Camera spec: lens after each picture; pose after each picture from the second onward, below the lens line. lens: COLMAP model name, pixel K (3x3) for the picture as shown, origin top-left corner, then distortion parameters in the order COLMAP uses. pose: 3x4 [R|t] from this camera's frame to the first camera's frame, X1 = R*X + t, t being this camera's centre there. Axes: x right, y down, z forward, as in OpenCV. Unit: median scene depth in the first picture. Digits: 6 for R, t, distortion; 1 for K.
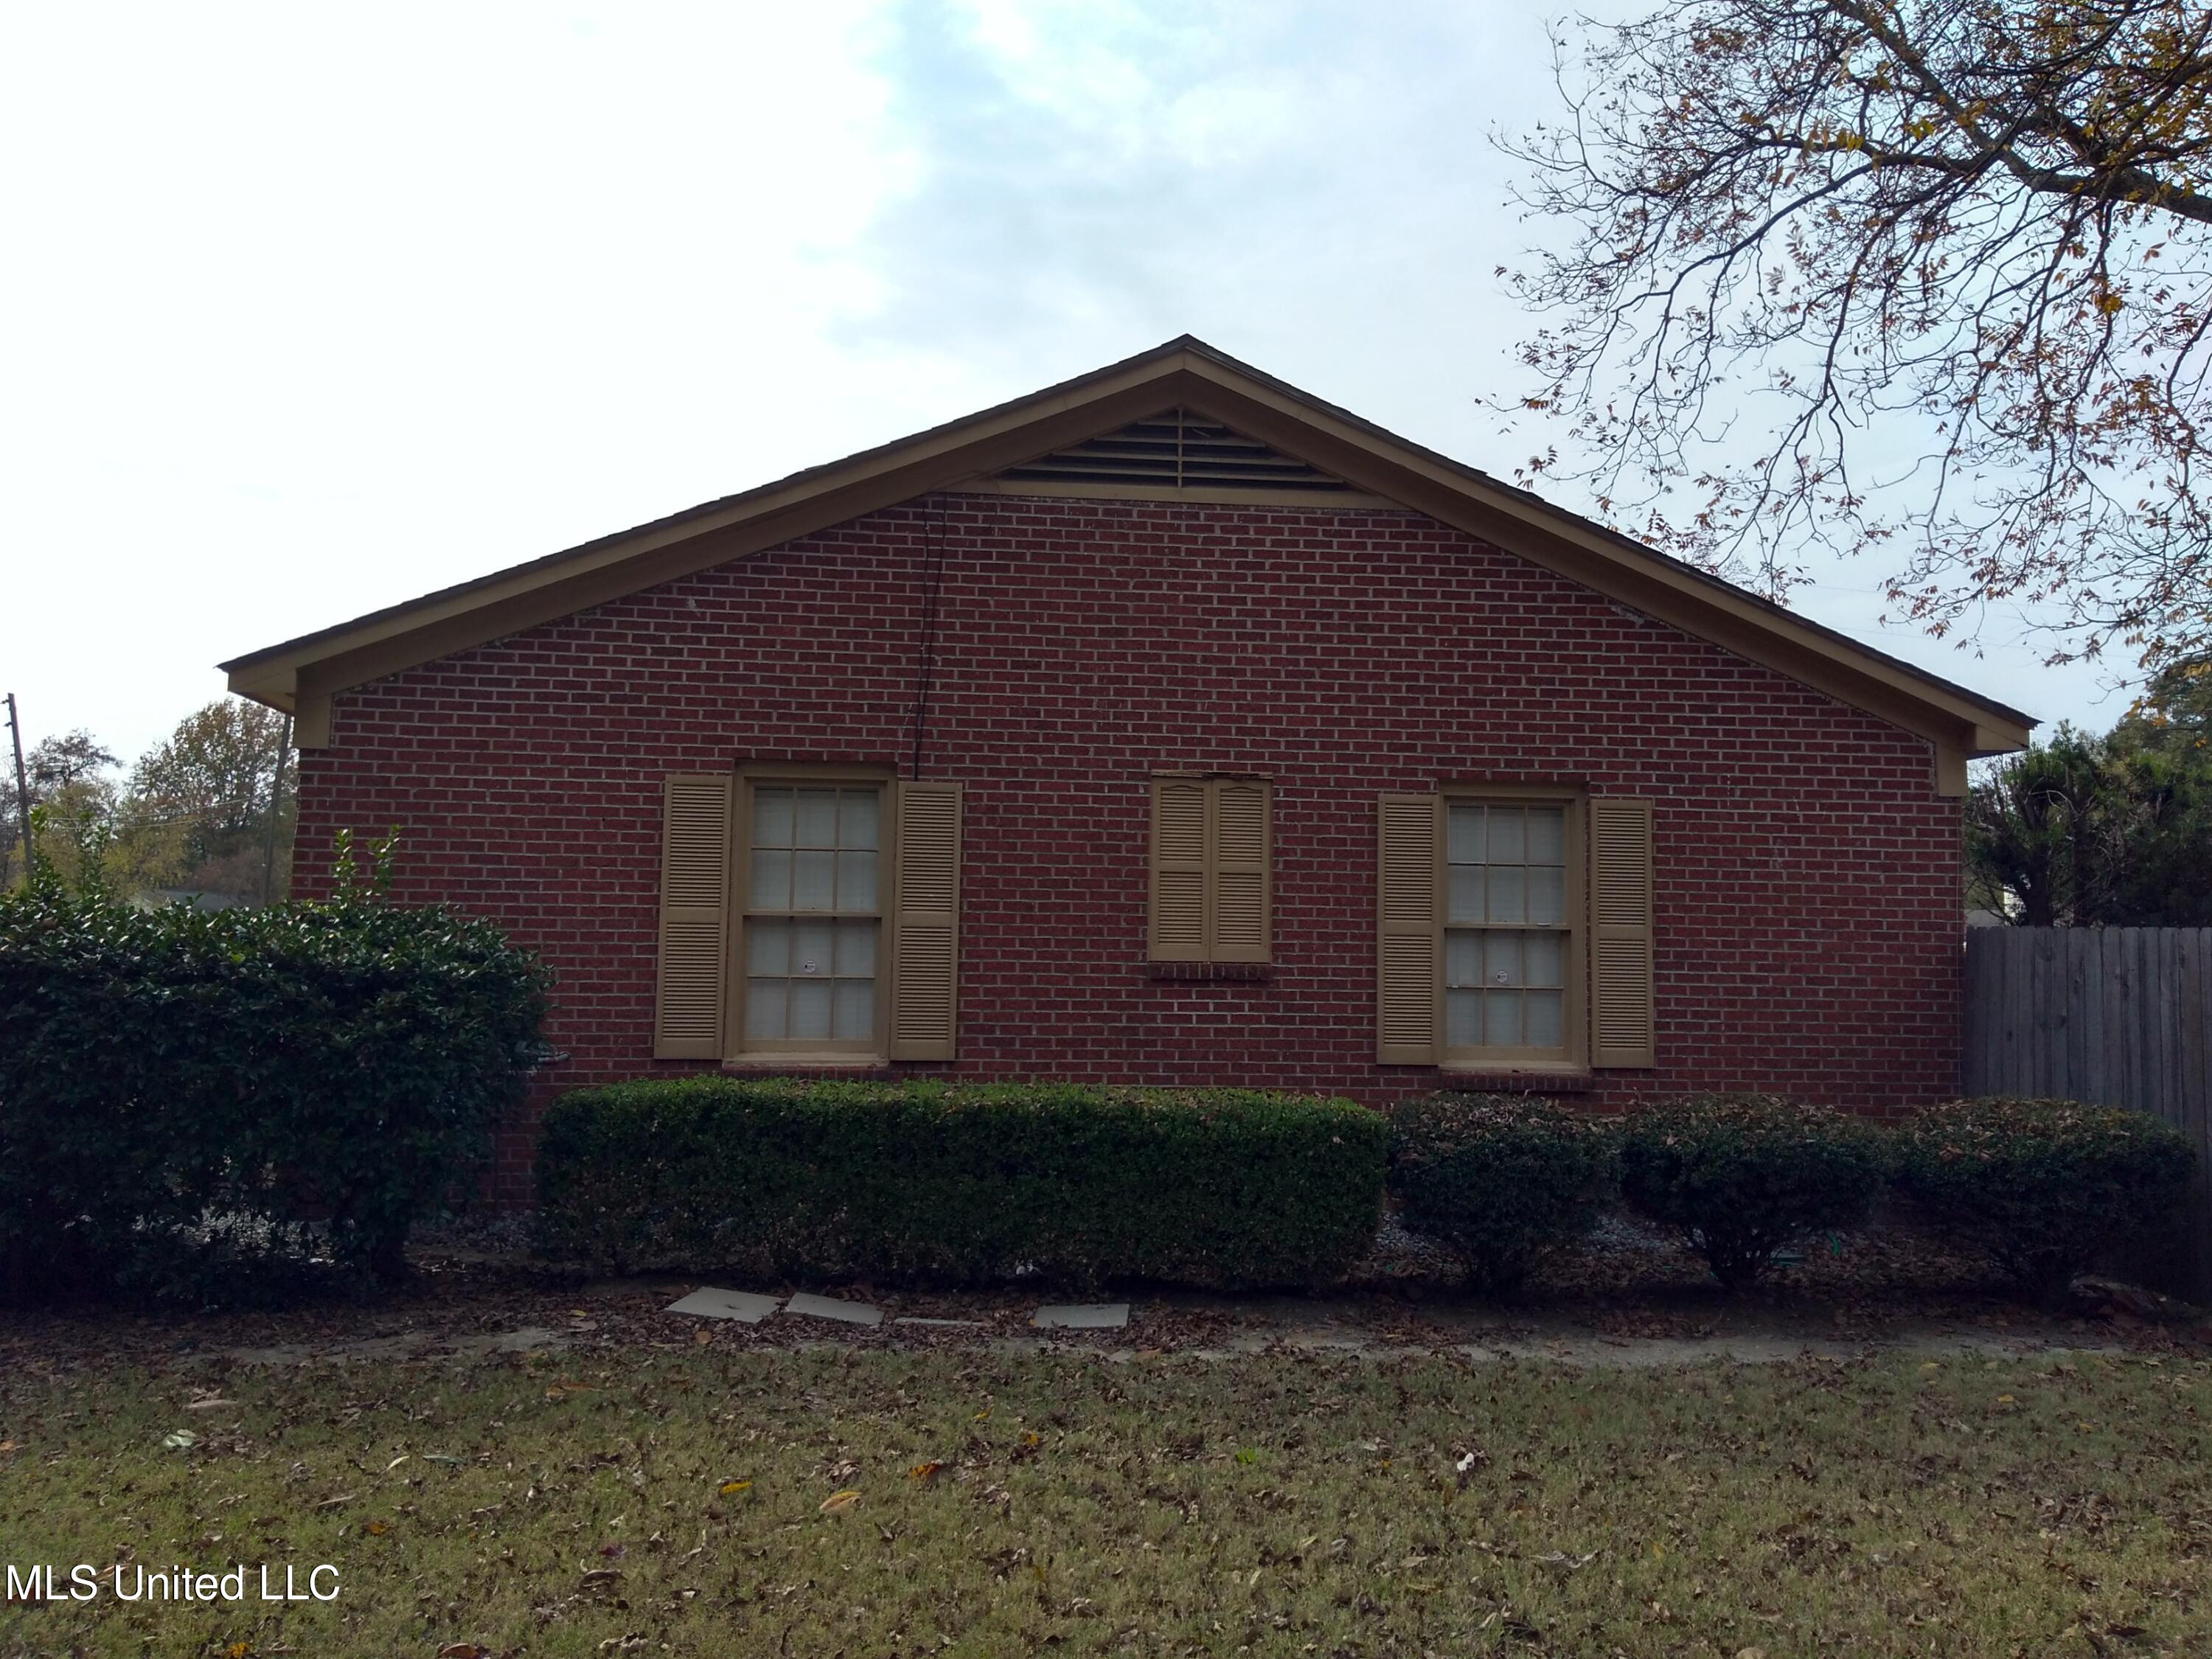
lens RADIAL K [[1803.0, 0, 1108.4], [0, 1803.0, 823.1], [0, 0, 1]] dist [0.064144, -0.010950]
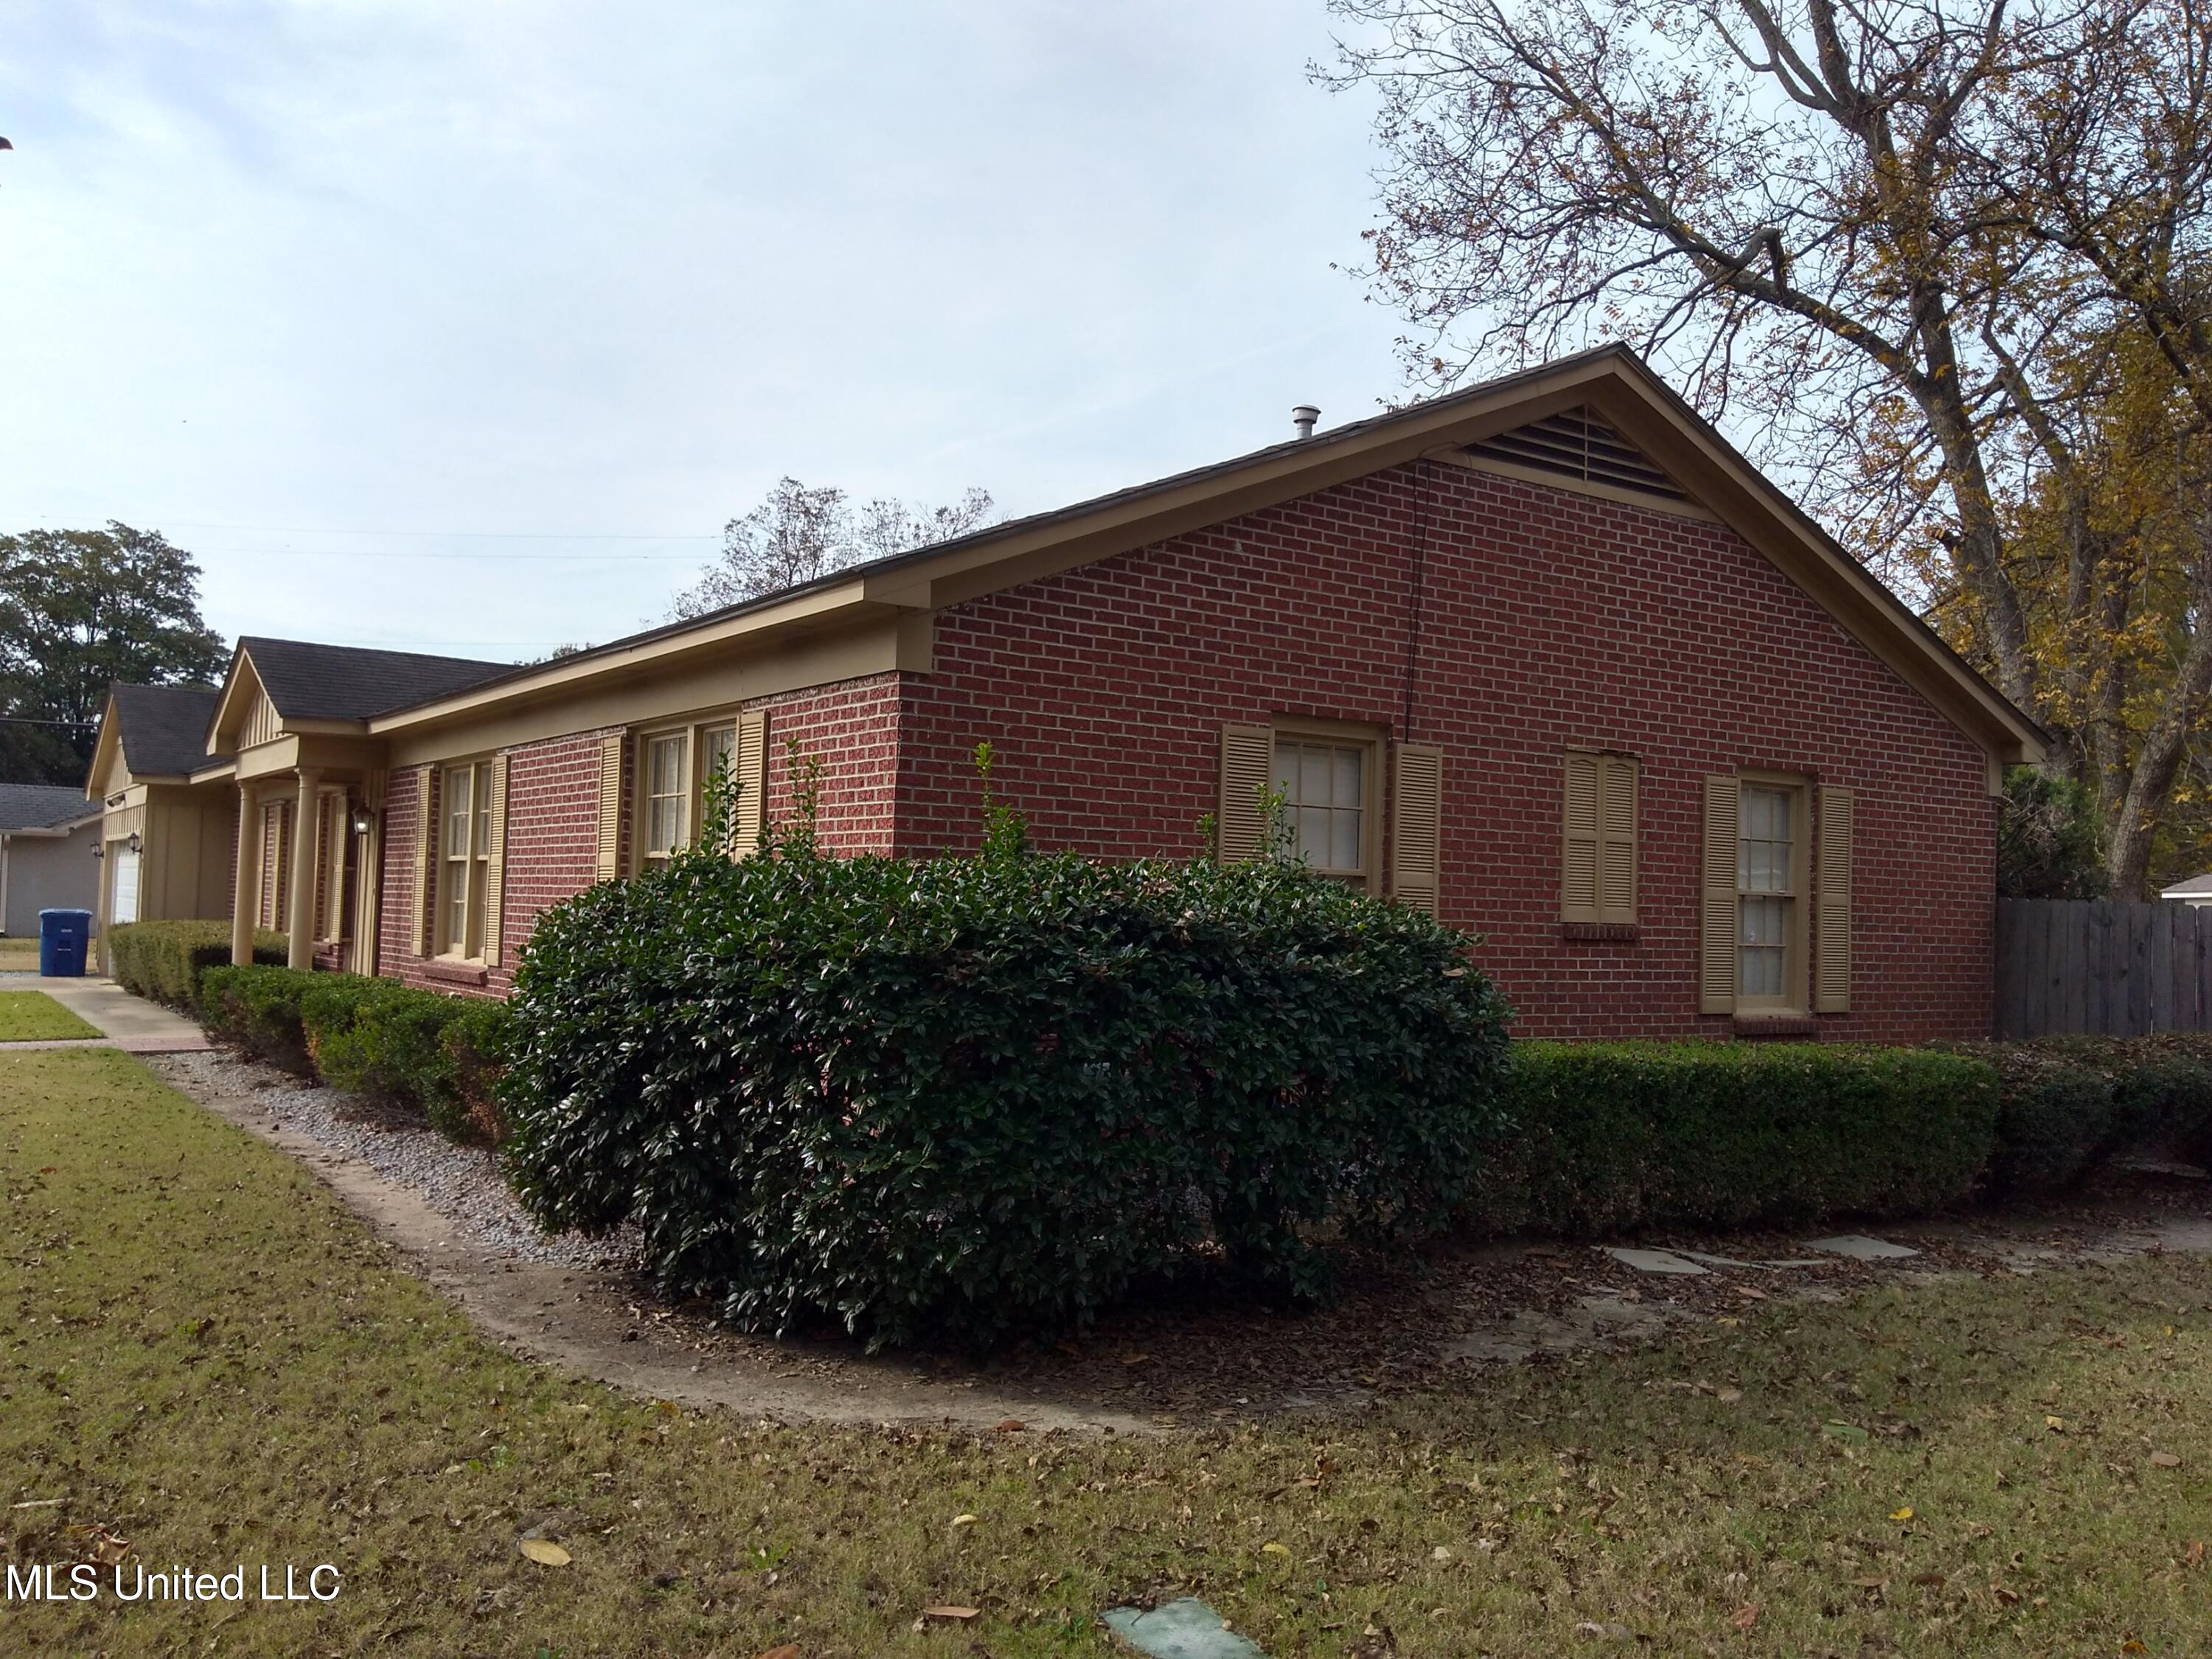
lens RADIAL K [[1803.0, 0, 1103.2], [0, 1803.0, 831.7], [0, 0, 1]] dist [0.064144, -0.010950]
pose [[0.879669, 0.031515, 0.474541, -0.729127], [-0.051426, 0.998255, 0.029036, 0.005462], [-0.472797, -0.049946, 0.879755, 0.181201]]
